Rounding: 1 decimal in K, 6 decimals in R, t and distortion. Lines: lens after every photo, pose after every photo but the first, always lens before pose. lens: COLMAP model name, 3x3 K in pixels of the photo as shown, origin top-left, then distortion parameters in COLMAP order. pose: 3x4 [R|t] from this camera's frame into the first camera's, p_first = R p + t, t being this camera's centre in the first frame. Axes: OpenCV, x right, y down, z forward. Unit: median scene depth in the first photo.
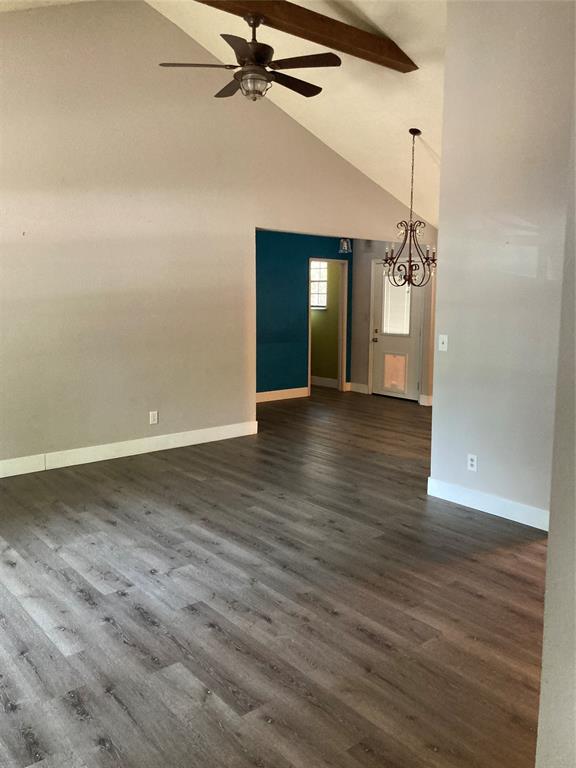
lens RADIAL K [[628.5, 0, 292.4], [0, 628.5, 382.9], [0, 0, 1]] dist [0.021821, -0.024218]
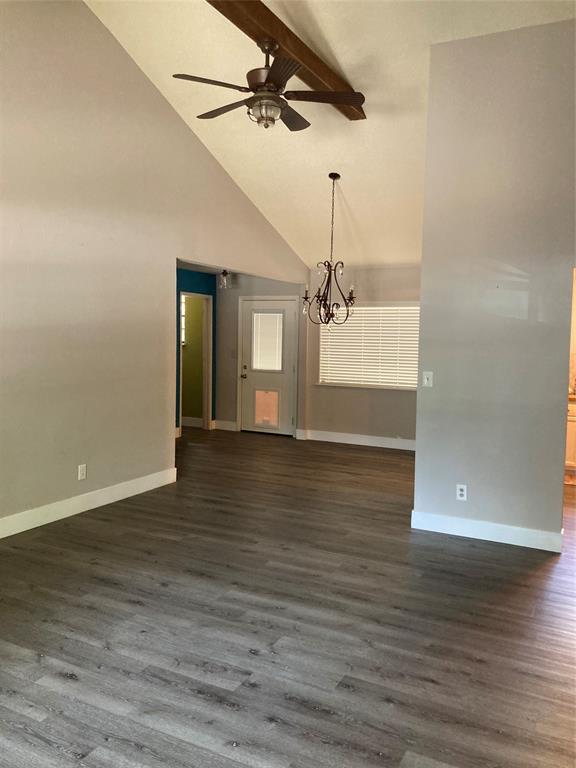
lens RADIAL K [[628.5, 0, 288.9], [0, 628.5, 382.1], [0, 0, 1]] dist [0.021821, -0.024218]
pose [[0.923808, -0.019338, 0.382369, -0.397648], [0.040821, 0.998006, -0.048149, -0.019324], [-0.380675, 0.060089, 0.922755, 0.134179]]
